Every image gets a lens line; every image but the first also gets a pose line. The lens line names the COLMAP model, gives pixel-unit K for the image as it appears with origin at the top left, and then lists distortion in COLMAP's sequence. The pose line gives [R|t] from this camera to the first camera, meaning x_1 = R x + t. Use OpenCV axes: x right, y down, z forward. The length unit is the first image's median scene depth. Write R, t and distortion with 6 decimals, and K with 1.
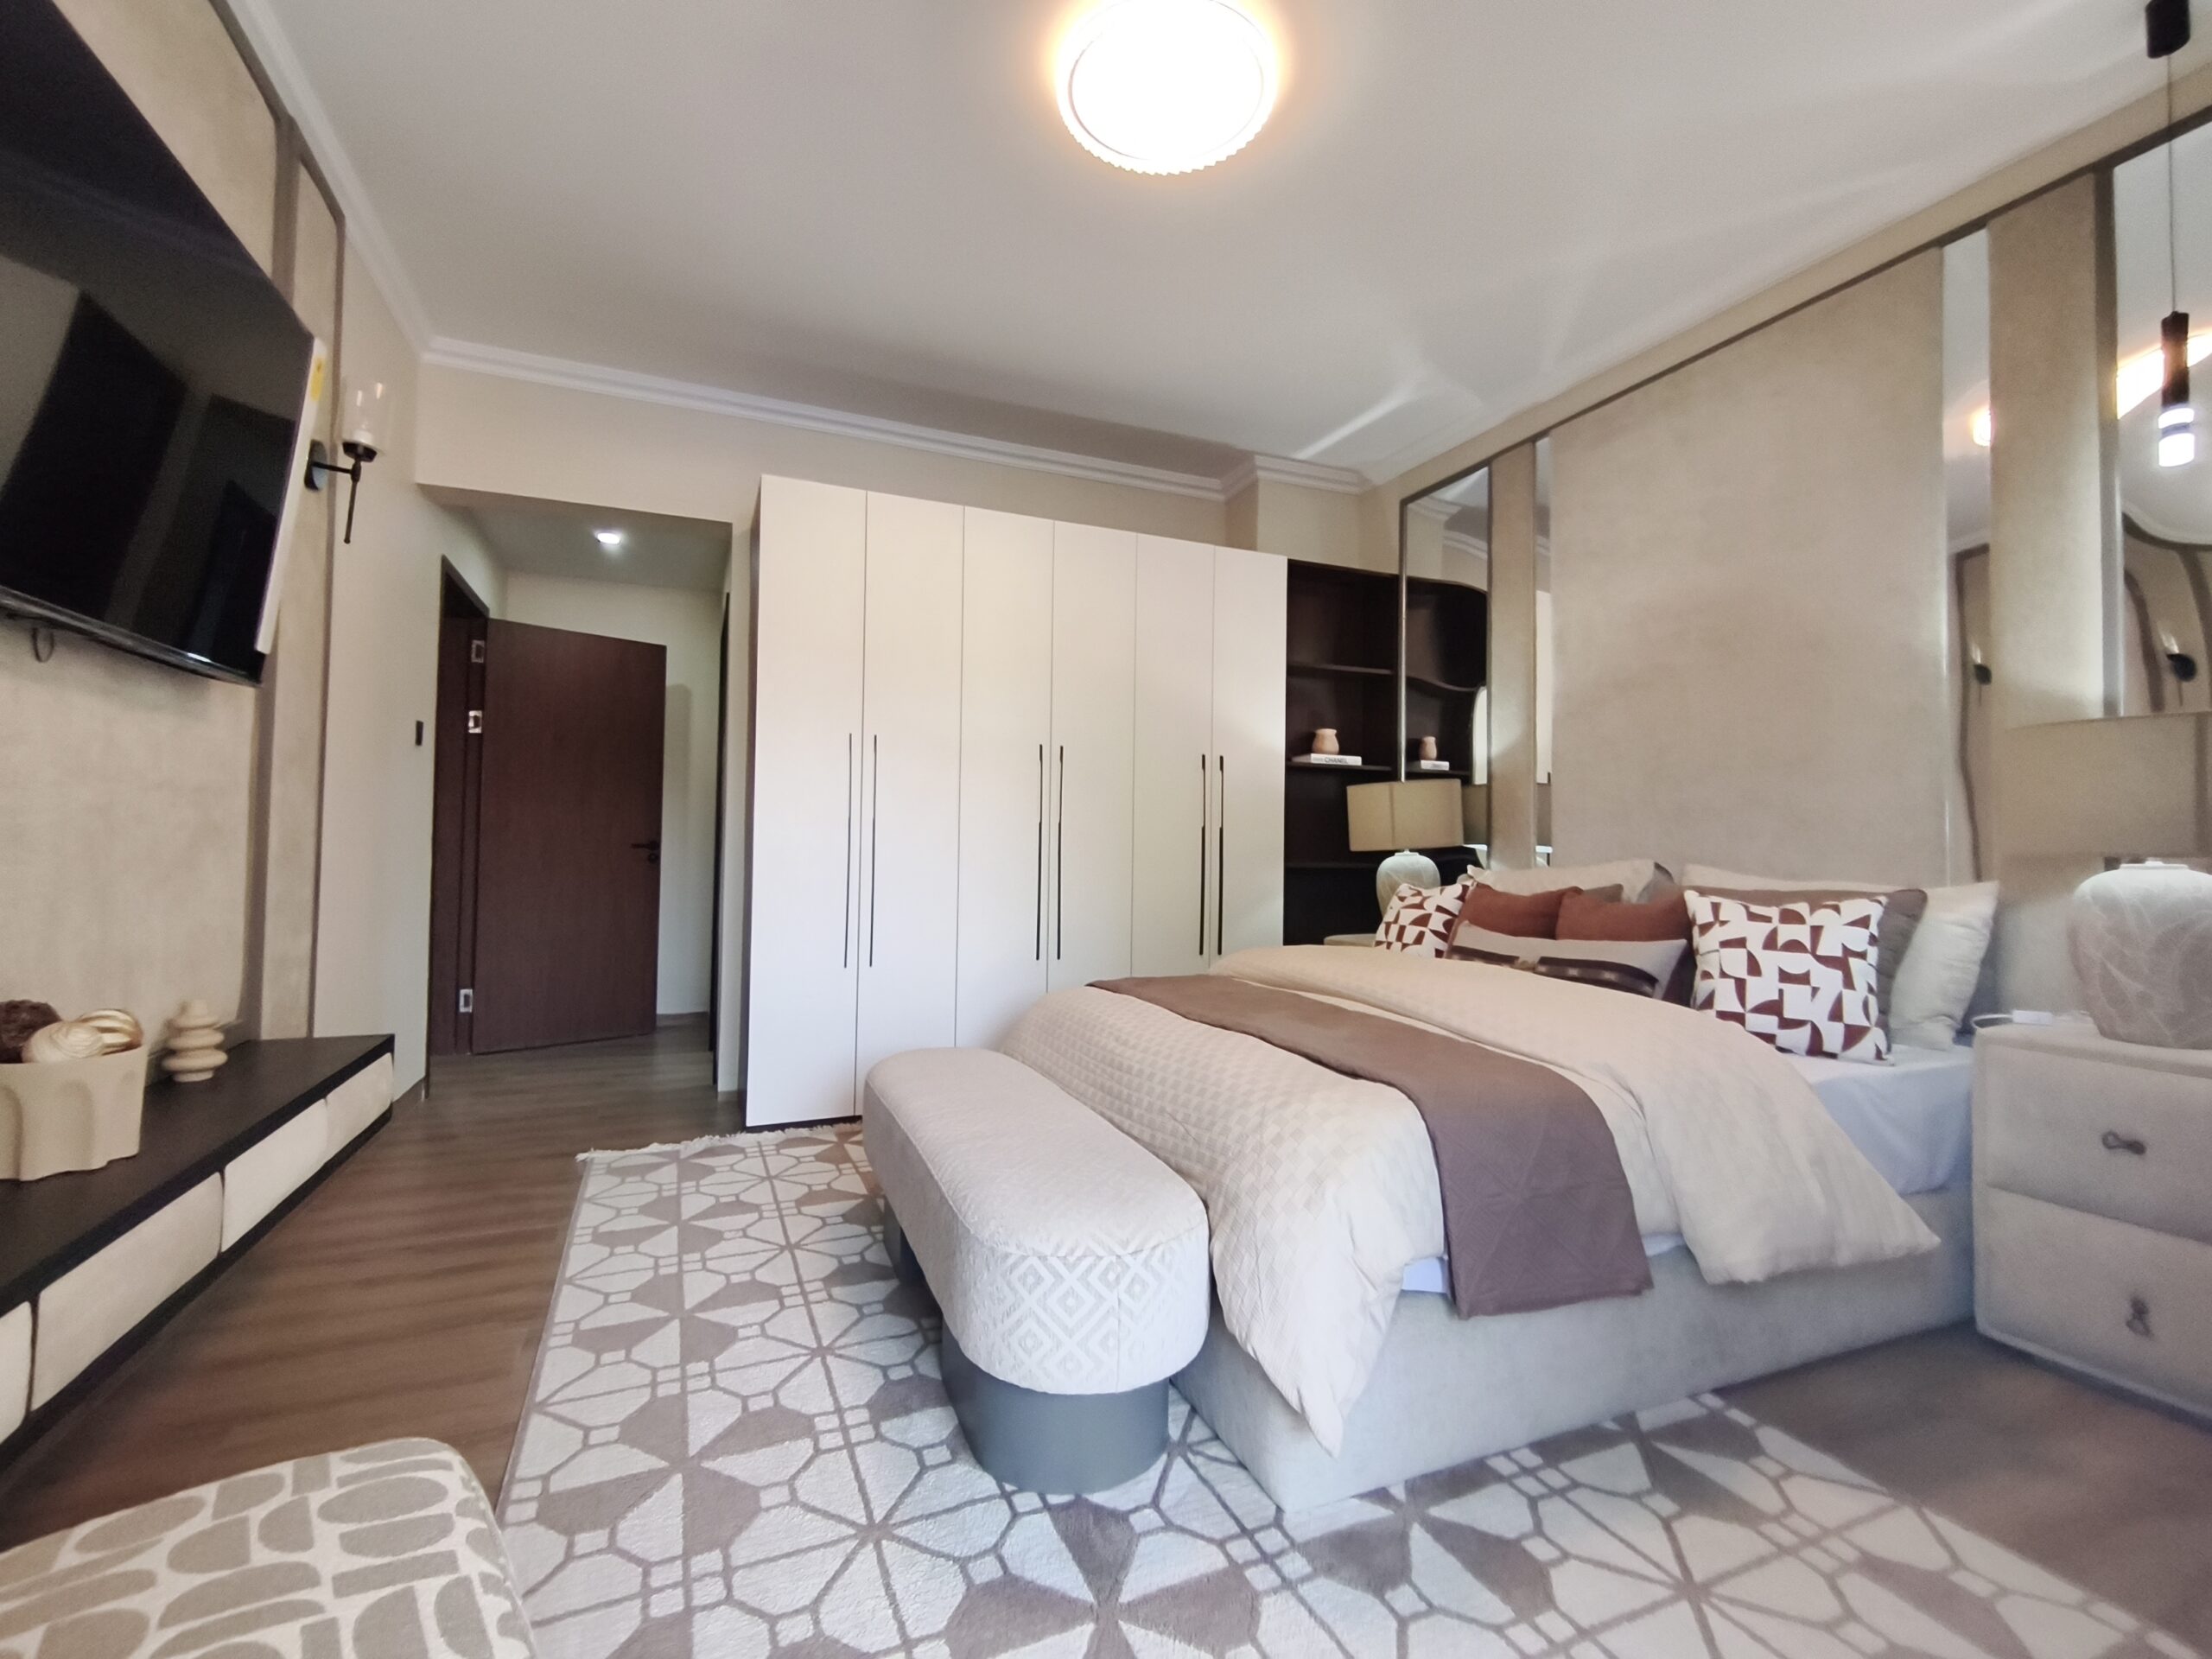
lens RADIAL K [[970.6, 0, 1101.4], [0, 970.6, 819.9], [0, 0, 1]] dist [0.000522, -0.000025]
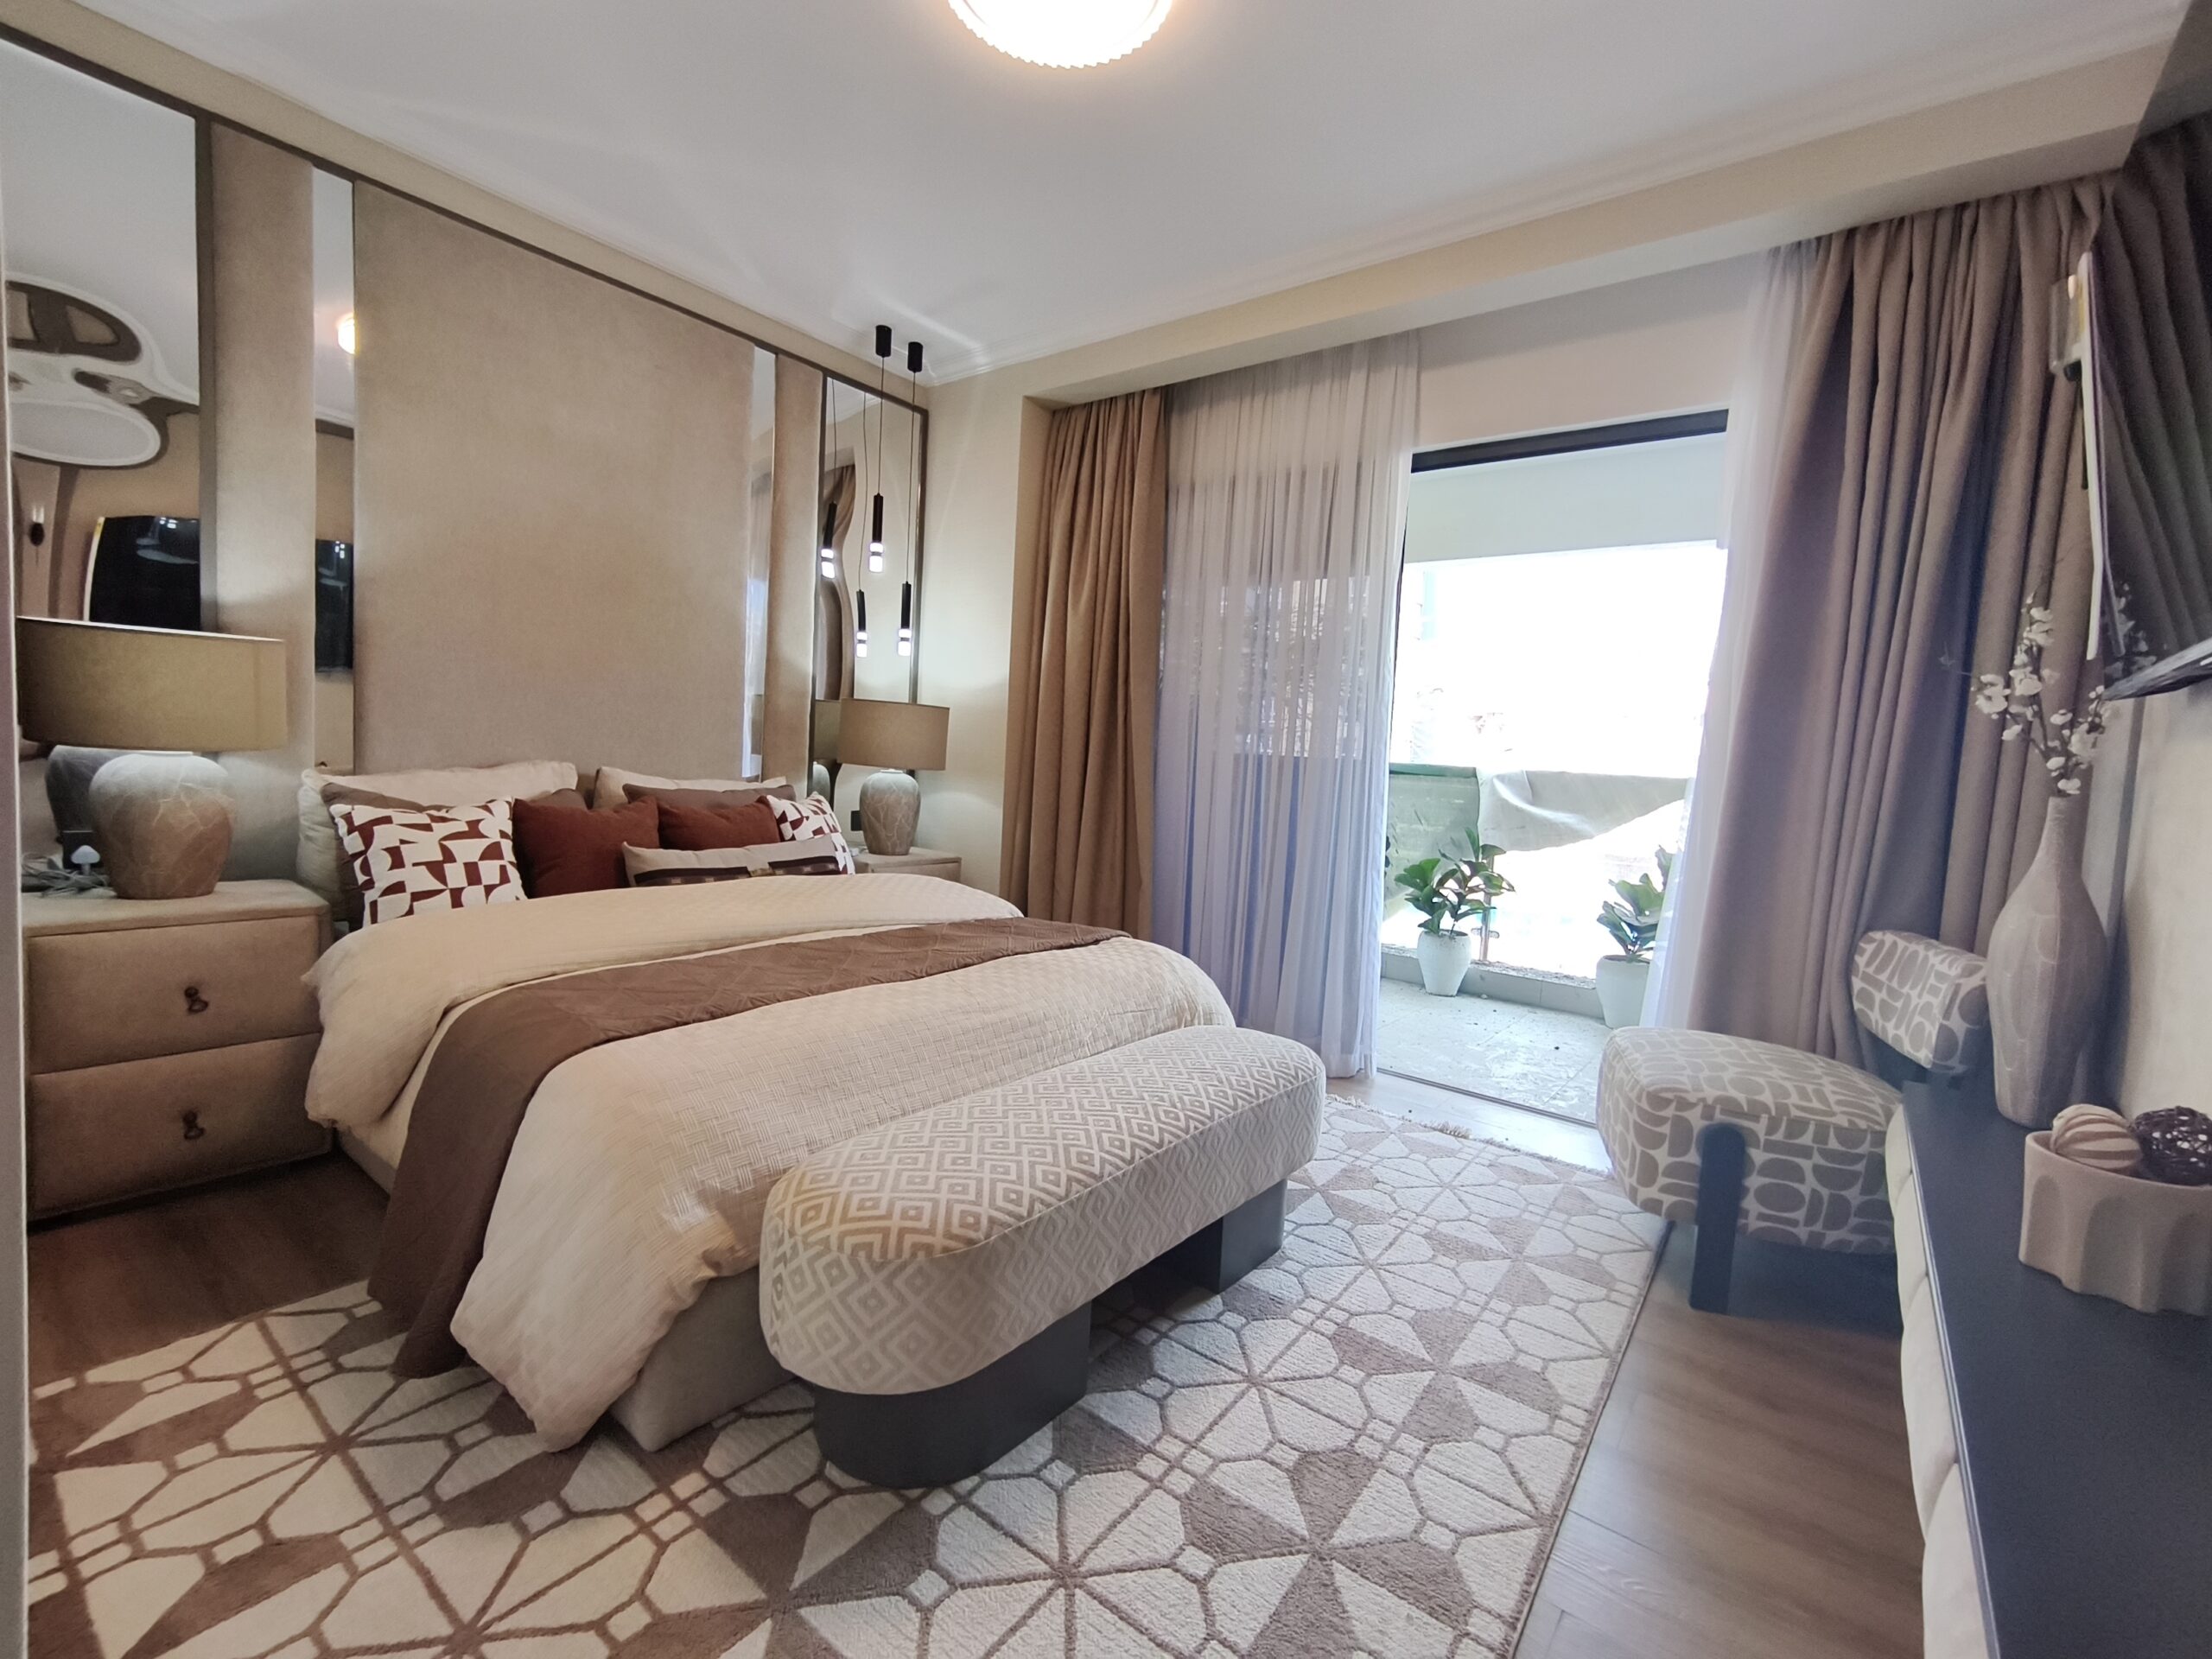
lens RADIAL K [[970.6, 0, 1101.4], [0, 970.6, 819.9], [0, 0, 1]] dist [0.000522, -0.000025]
pose [[-0.479686, -0.104945, 0.871142, -0.787592], [-0.089807, 0.993480, 0.070232, -0.027266], [-0.872832, -0.044545, -0.485983, 1.305760]]
